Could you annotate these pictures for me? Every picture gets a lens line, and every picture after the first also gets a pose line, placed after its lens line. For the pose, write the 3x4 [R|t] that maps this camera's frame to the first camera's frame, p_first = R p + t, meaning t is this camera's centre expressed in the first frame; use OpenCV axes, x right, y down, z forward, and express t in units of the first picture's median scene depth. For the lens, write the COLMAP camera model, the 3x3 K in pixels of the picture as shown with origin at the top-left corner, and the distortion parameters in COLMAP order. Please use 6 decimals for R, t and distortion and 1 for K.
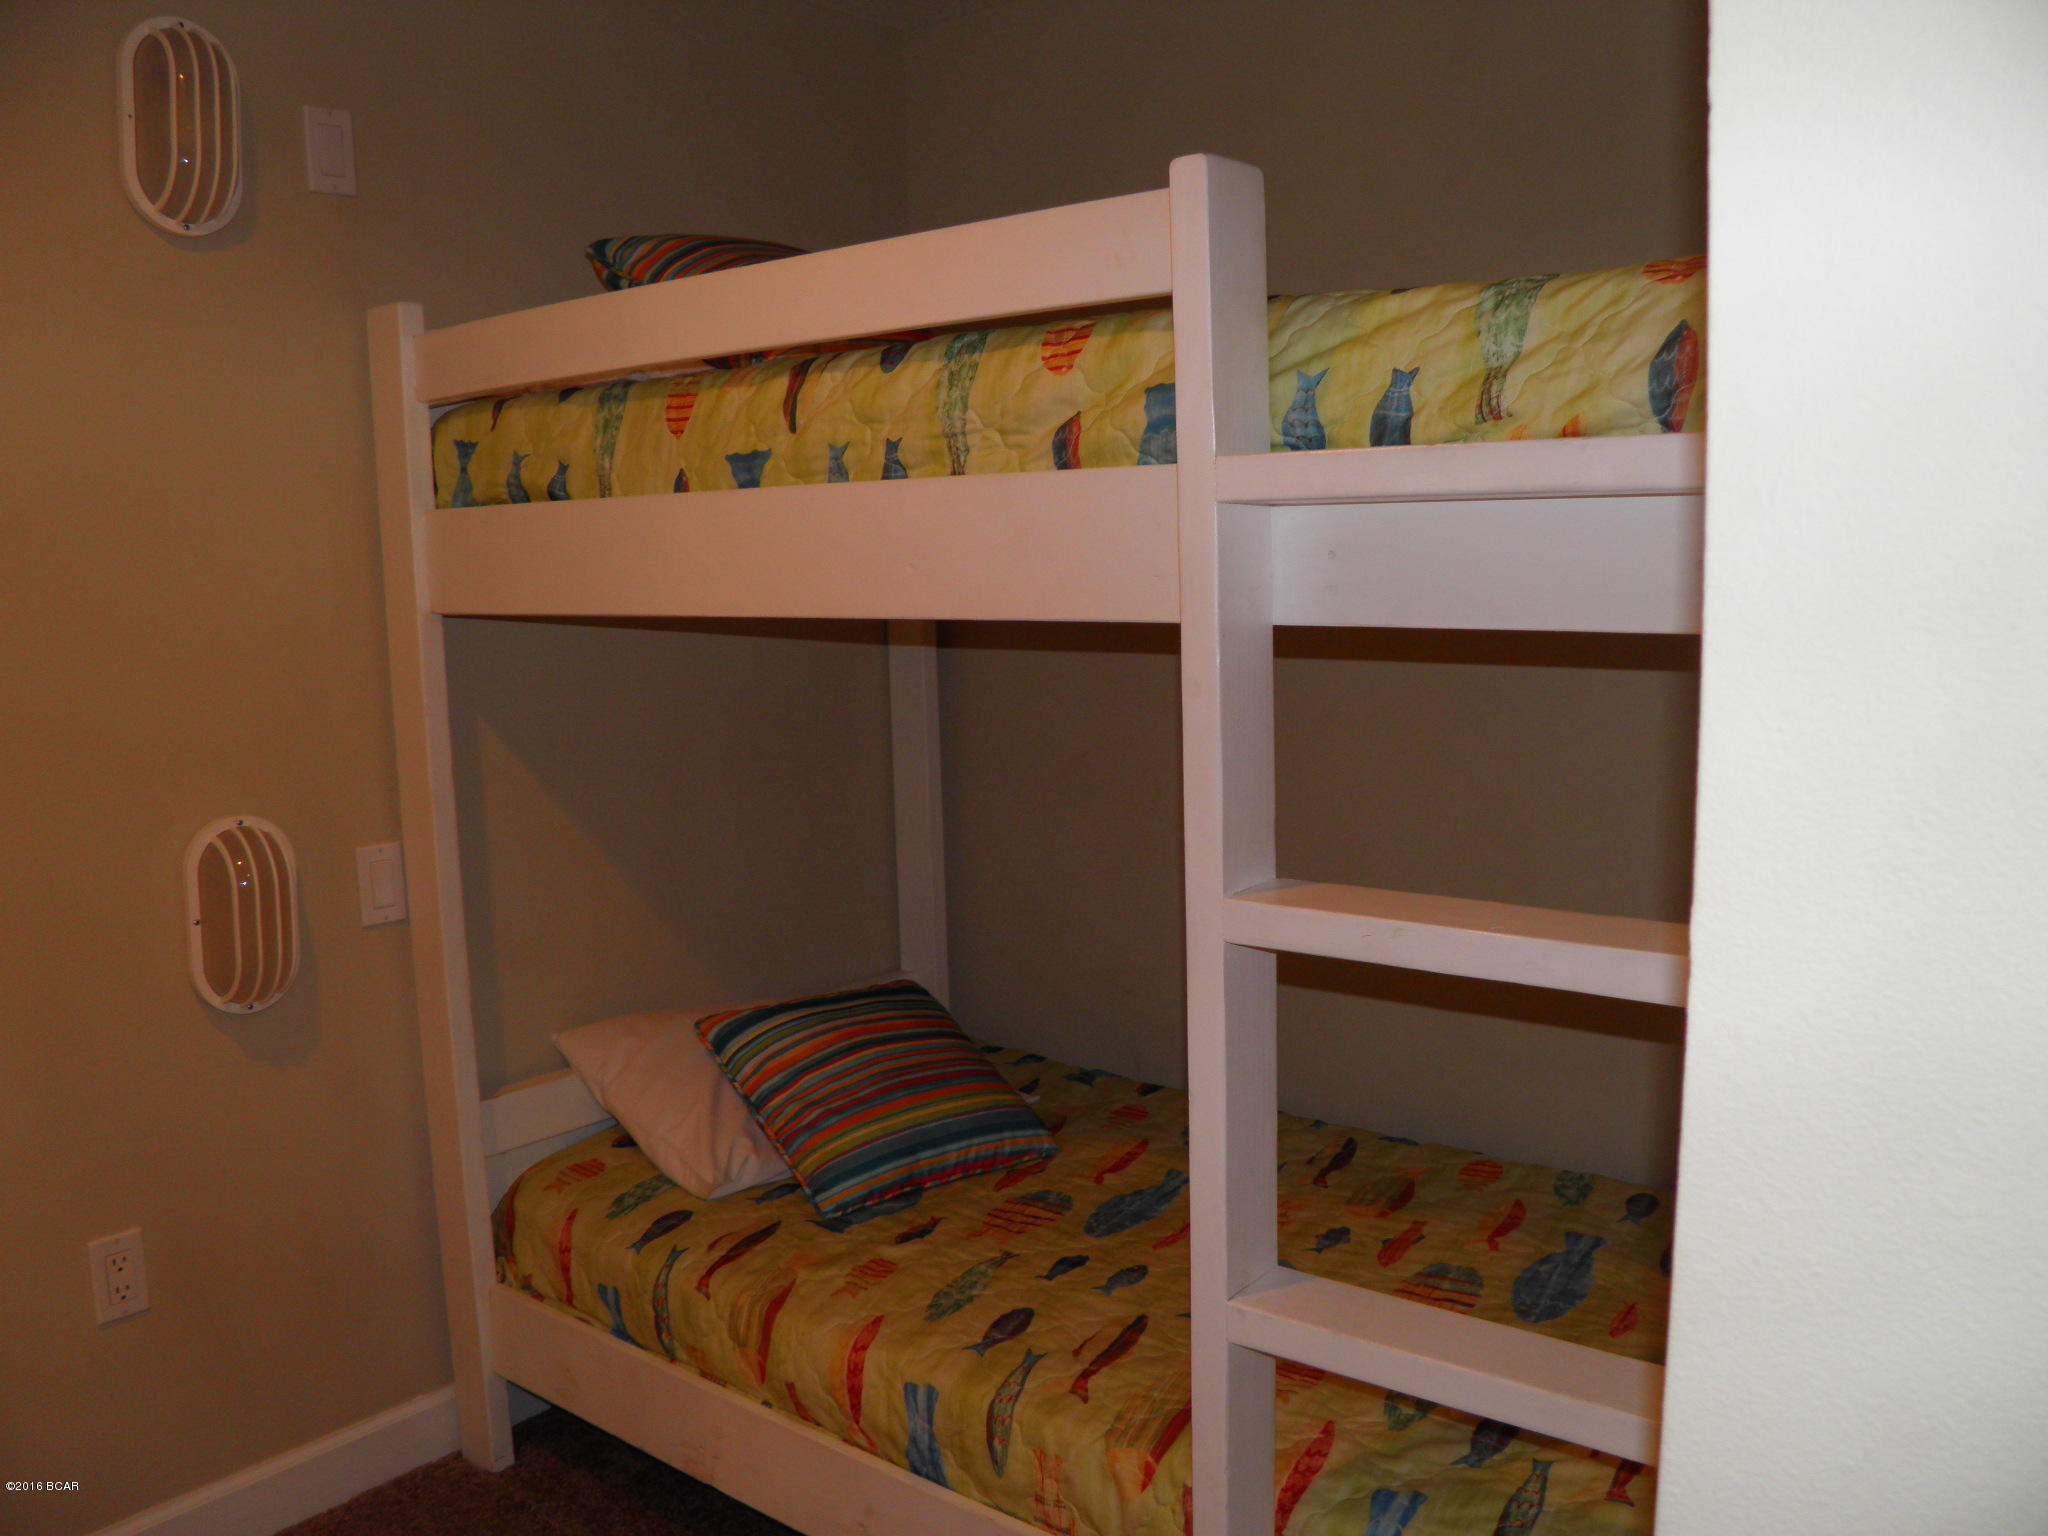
lens RADIAL K [[1688.5, 0, 1002.0], [0, 1688.5, 775.4], [0, 0, 1]] dist [-0.149218, 0.105514]
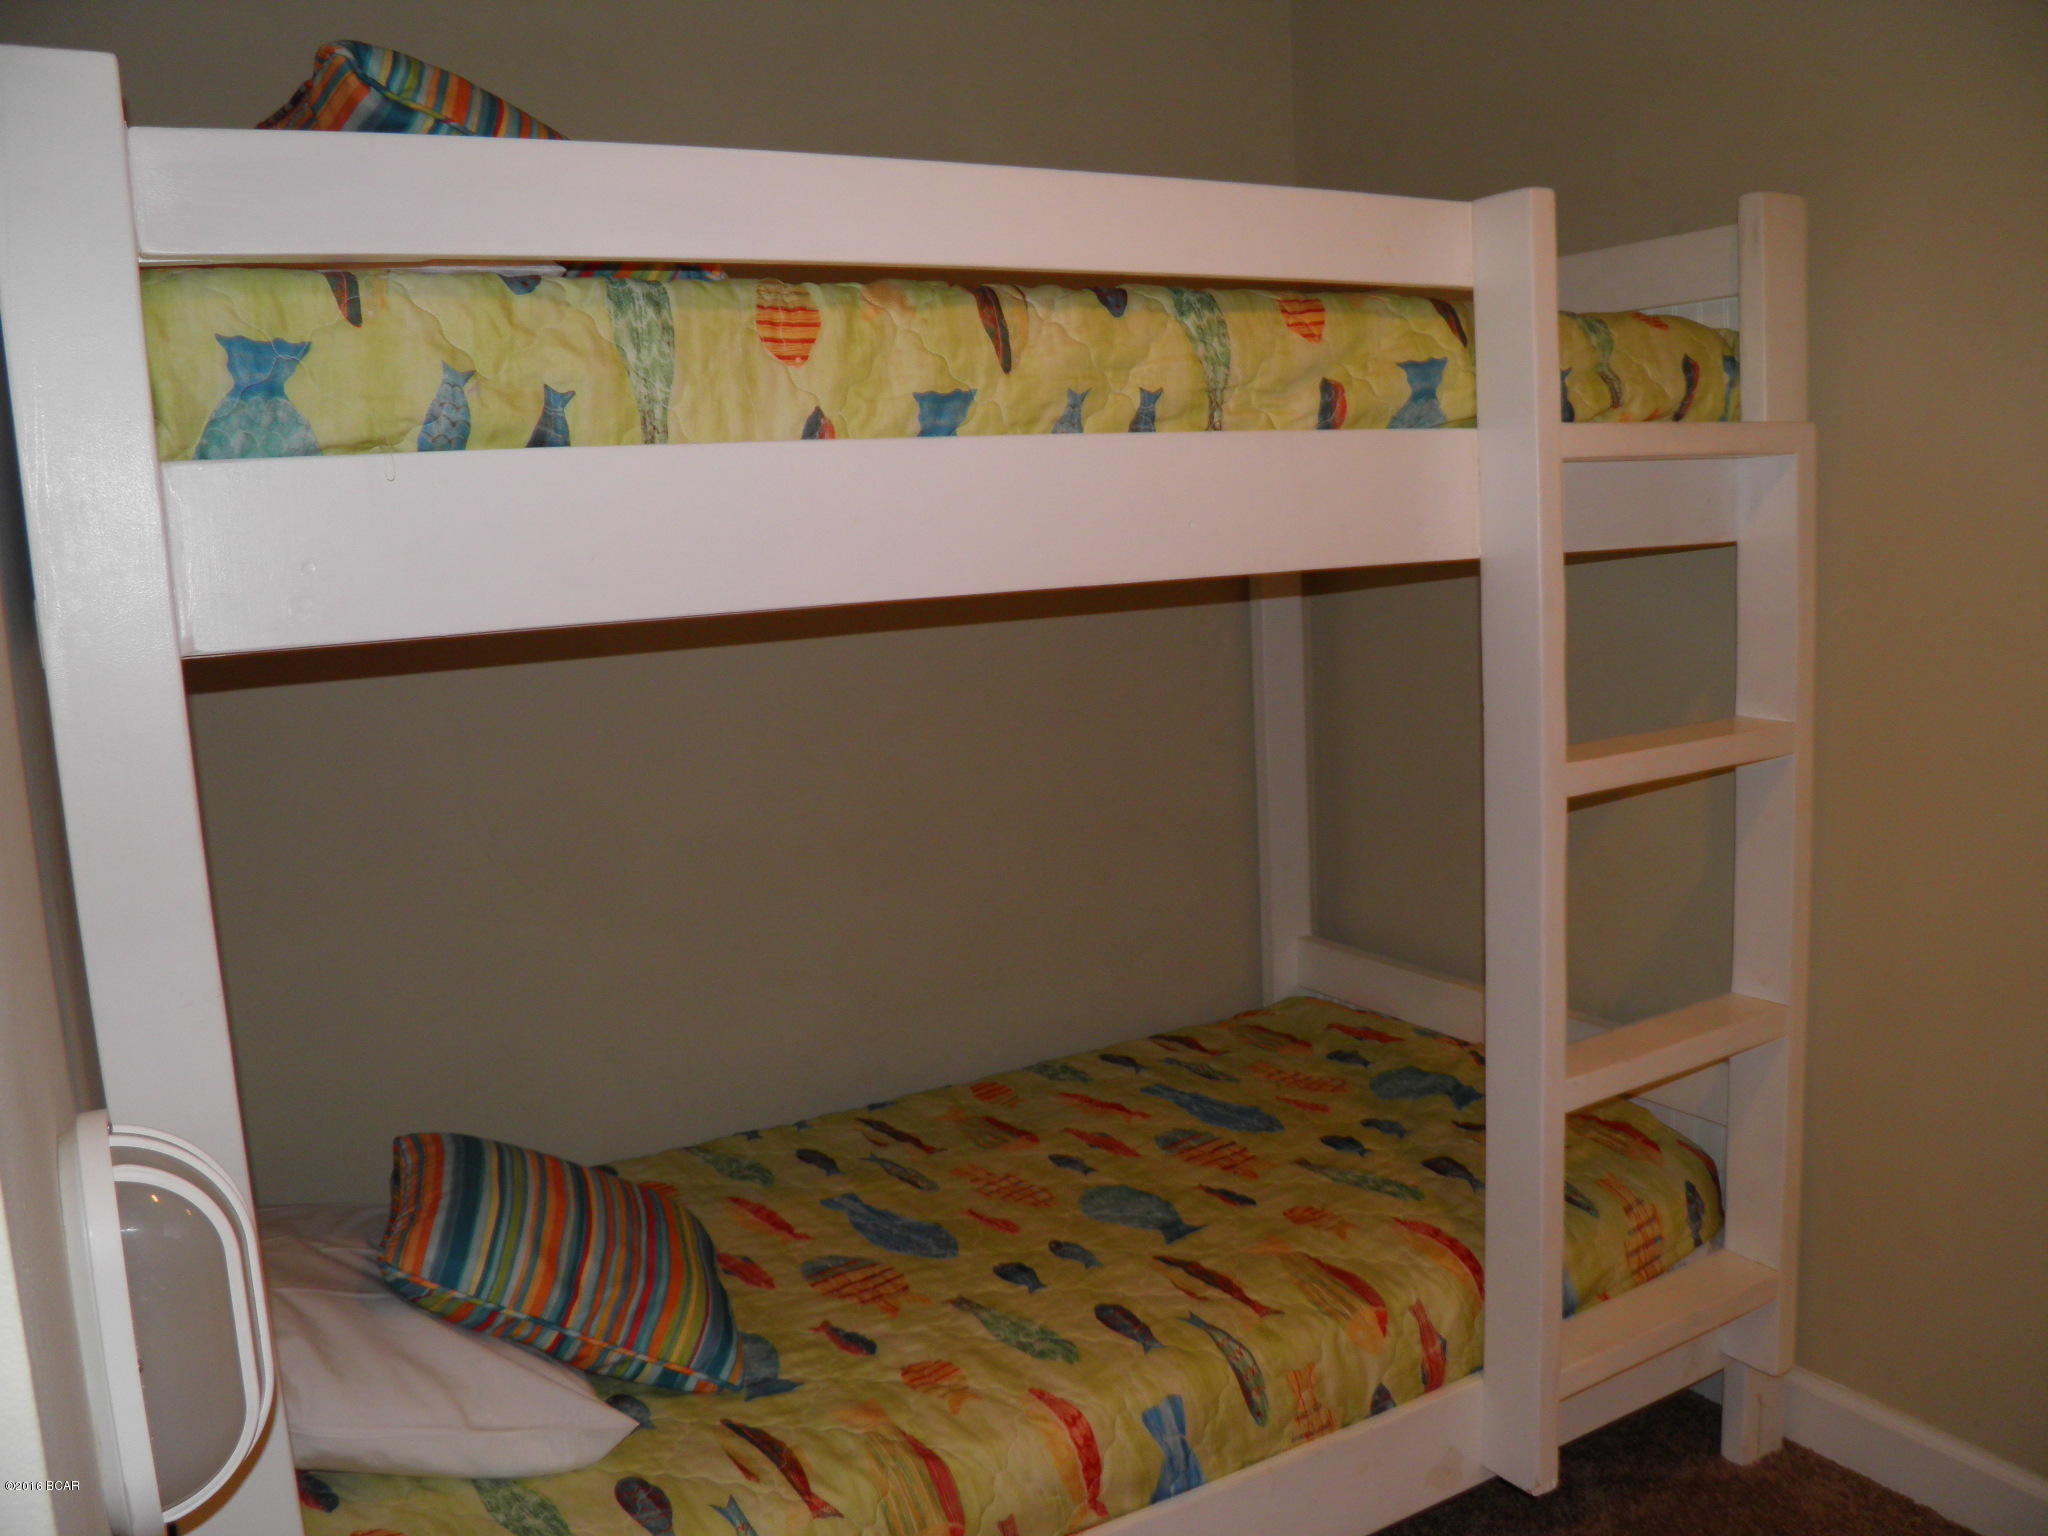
lens RADIAL K [[1688.5, 0, 1004.2], [0, 1688.5, 759.8], [0, 0, 1]] dist [-0.149218, 0.105514]
pose [[0.354502, -0.125436, 0.926603, -0.905145], [0.170195, 0.983064, 0.067966, -0.067757], [-0.919436, 0.133609, 0.369847, 0.691582]]
